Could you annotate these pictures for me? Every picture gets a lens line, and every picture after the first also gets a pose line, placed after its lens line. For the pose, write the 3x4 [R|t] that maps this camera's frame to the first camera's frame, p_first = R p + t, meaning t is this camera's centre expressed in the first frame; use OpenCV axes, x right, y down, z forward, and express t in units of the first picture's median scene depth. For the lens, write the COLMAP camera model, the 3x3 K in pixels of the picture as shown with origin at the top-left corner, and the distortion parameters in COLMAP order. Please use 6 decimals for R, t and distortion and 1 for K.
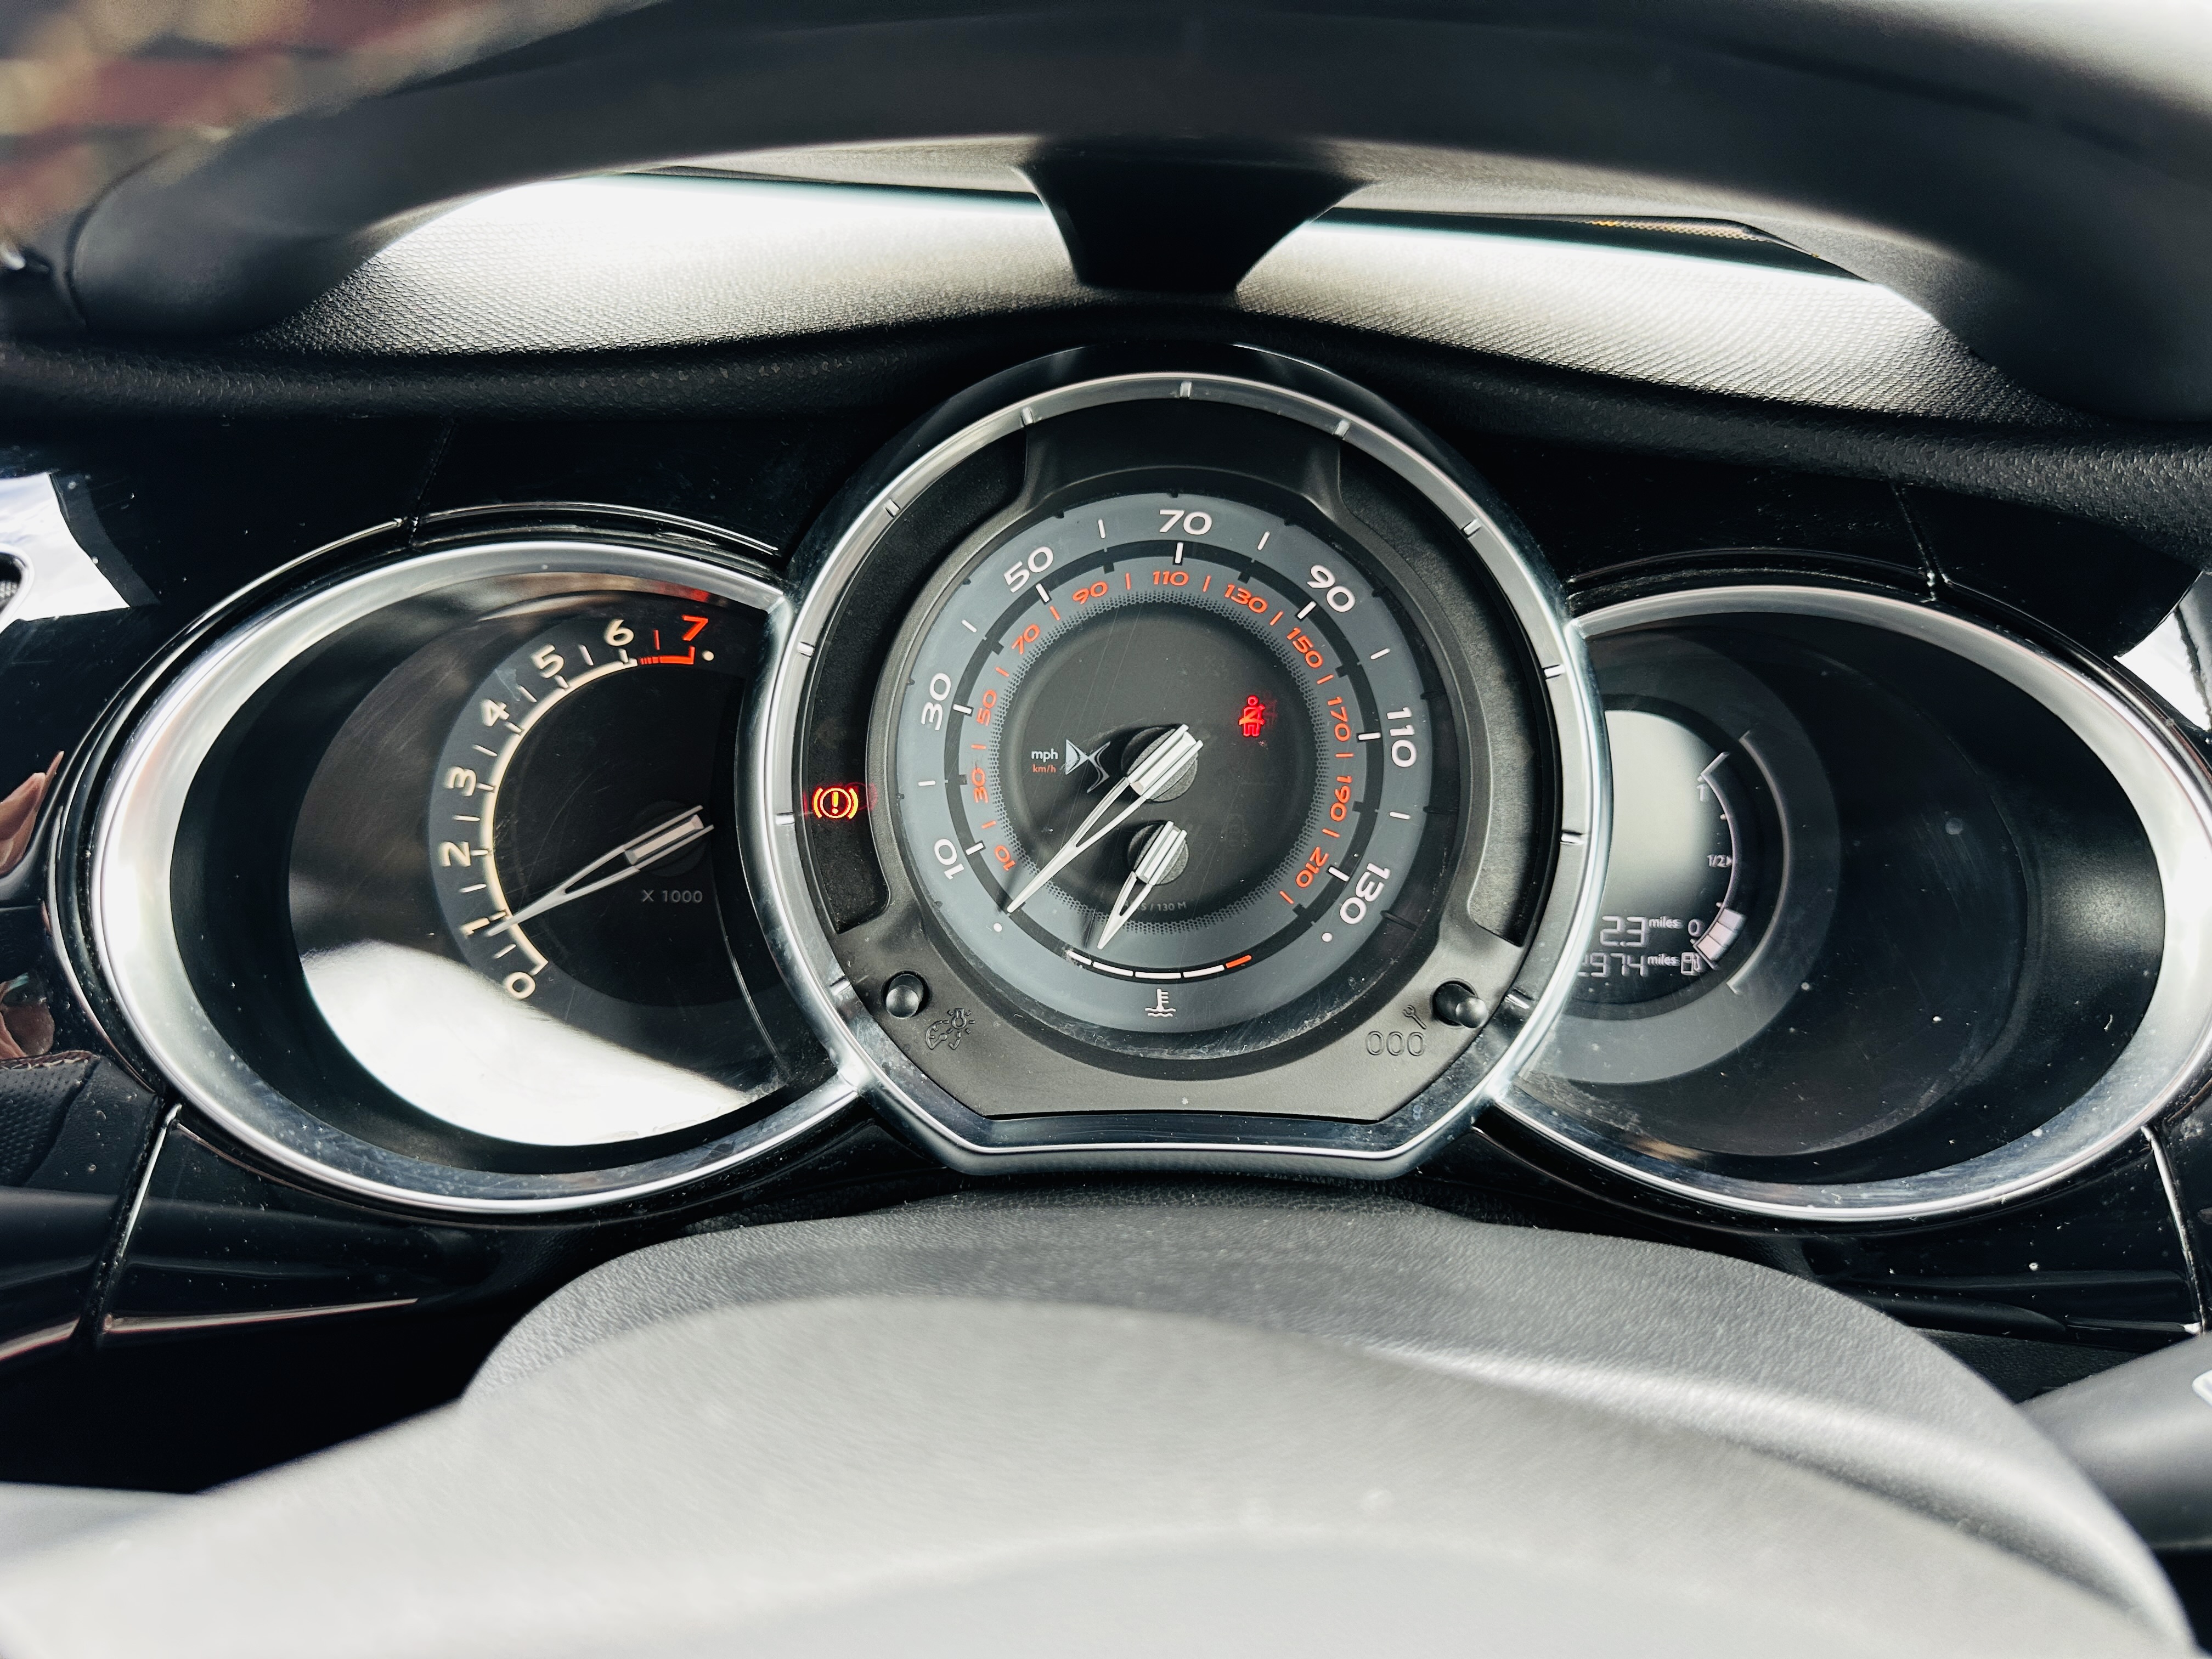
lens RADIAL K [[1533.0, 0, 1092.1], [0, 1533.0, 825.9], [0, 0, 1]] dist [-0.002848, -0.049965]
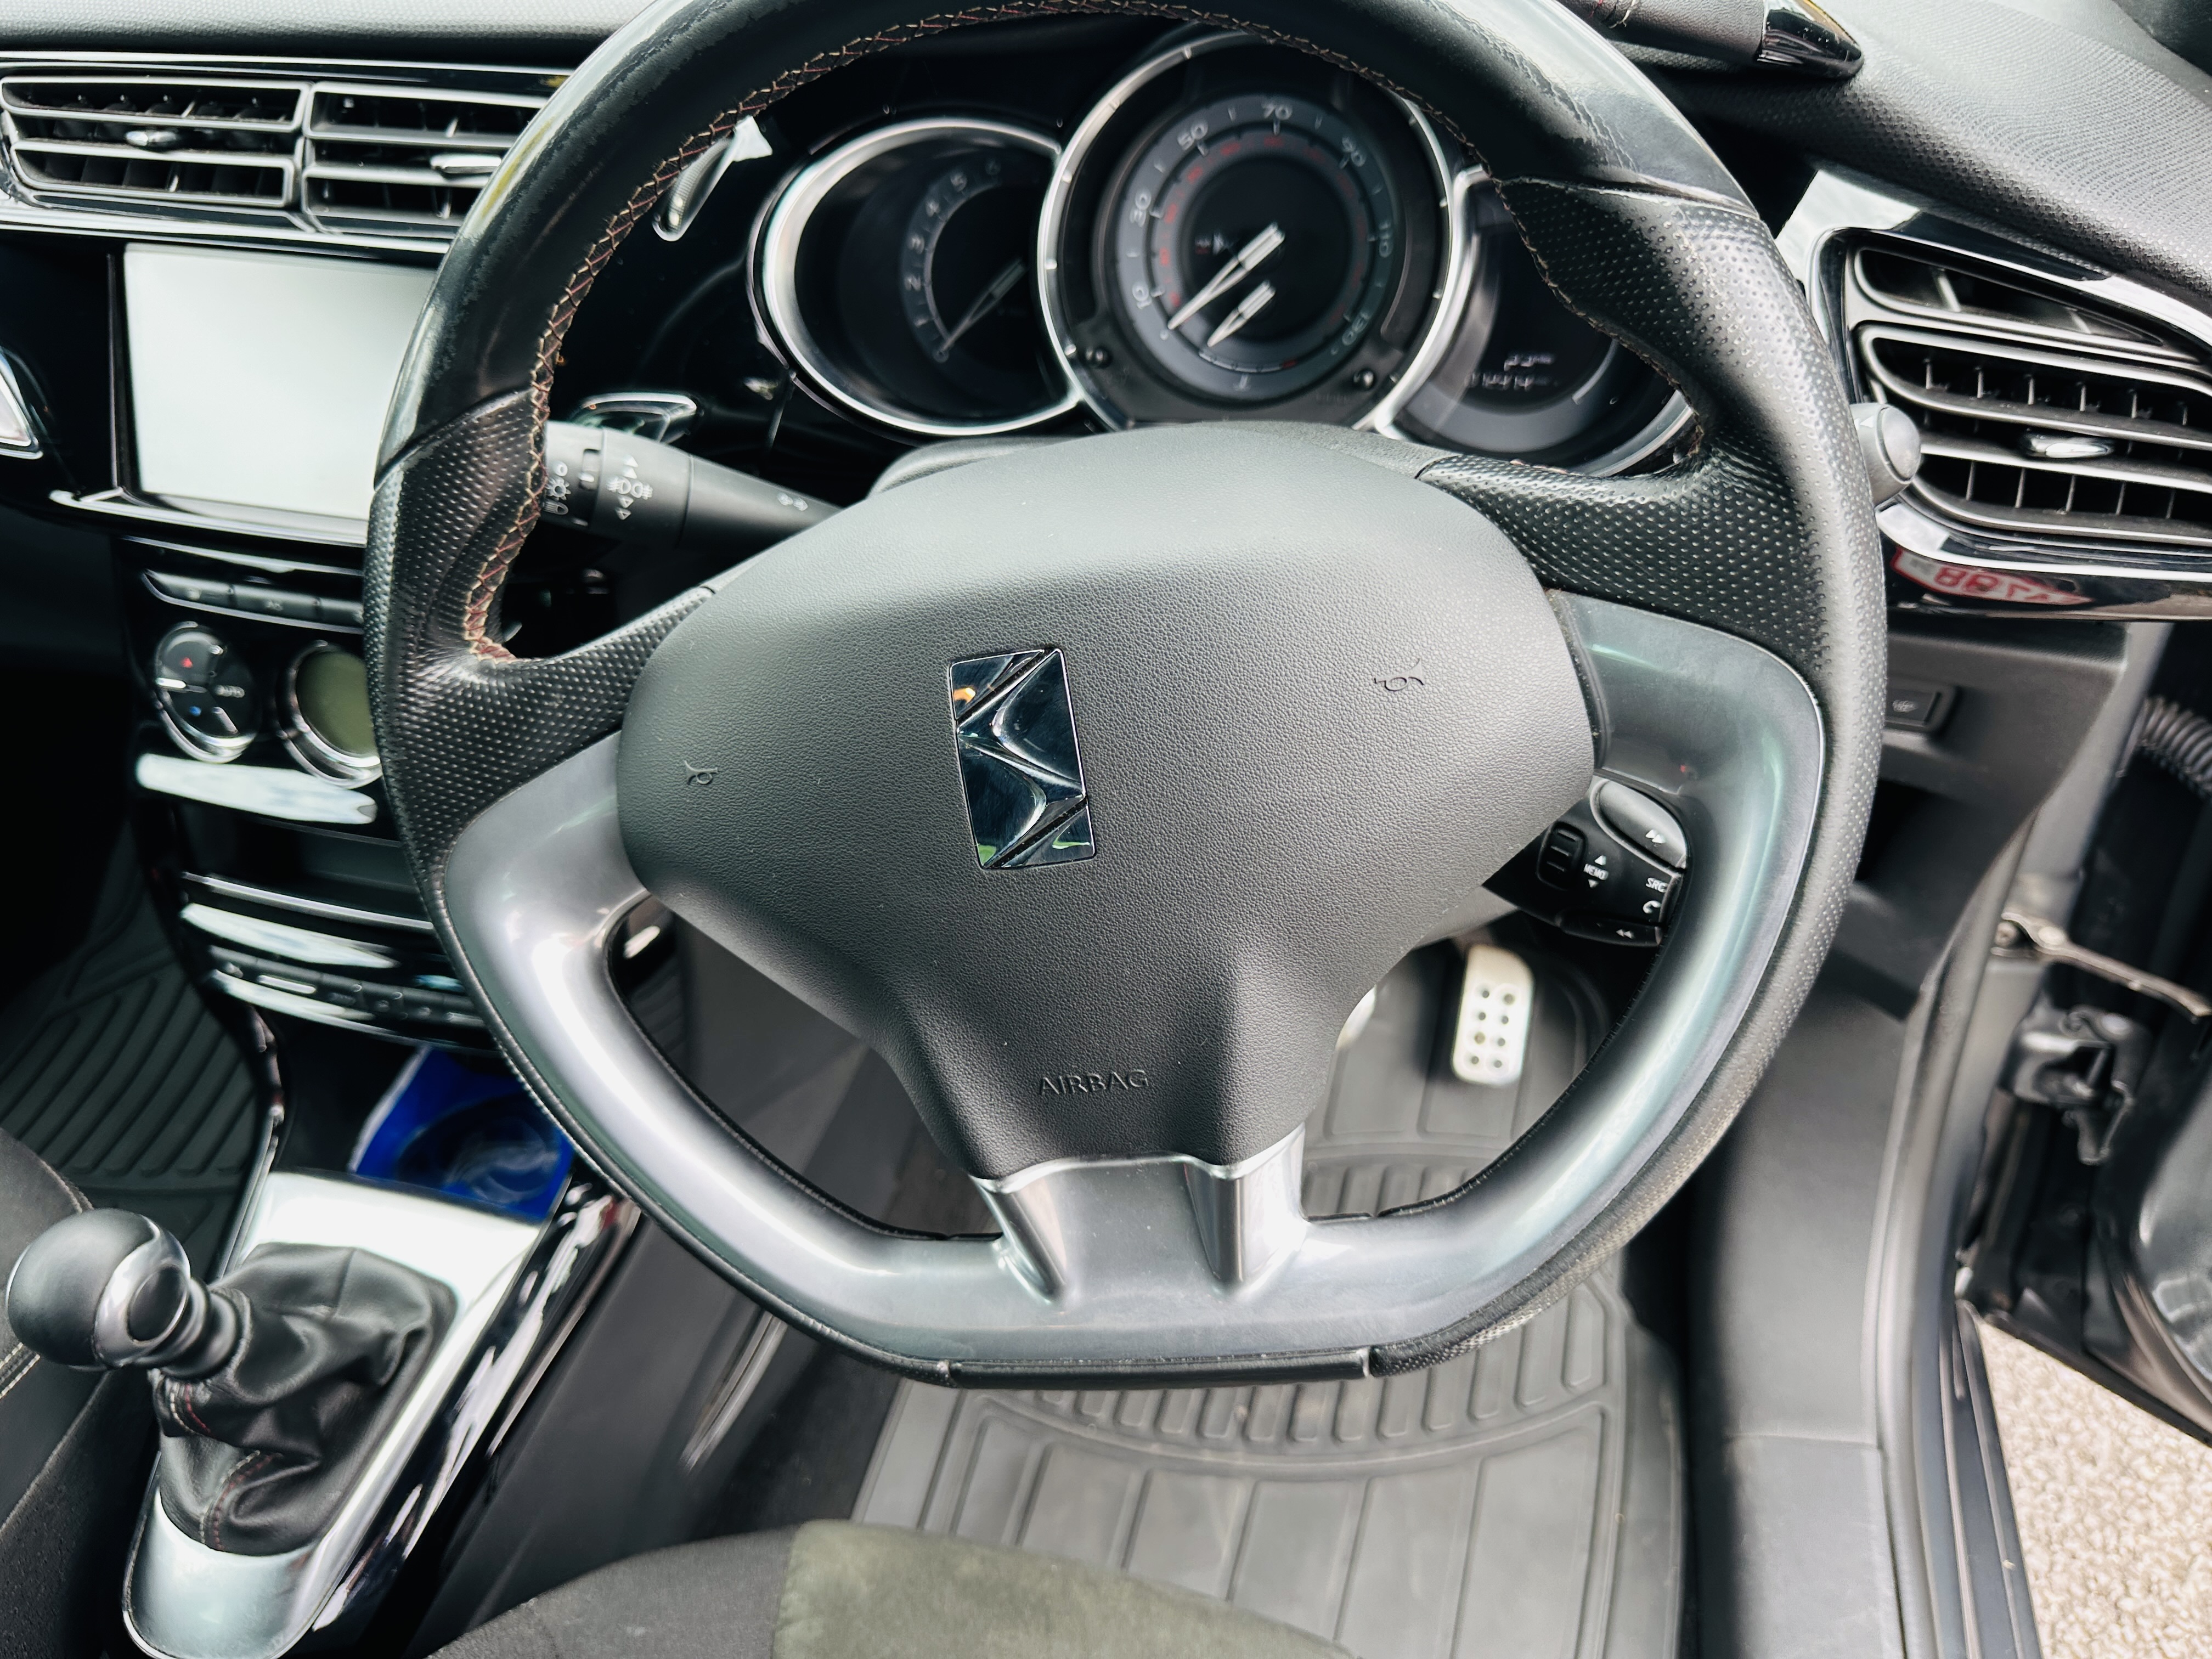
lens RADIAL K [[1533.0, 0, 1092.1], [0, 1533.0, 825.9], [0, 0, 1]] dist [-0.002848, -0.049965]
pose [[0.942203, 0.154683, -0.297197, 0.522539], [-0.067758, 0.956689, 0.283115, 0.118227], [0.328118, -0.246615, 0.911877, -0.948965]]
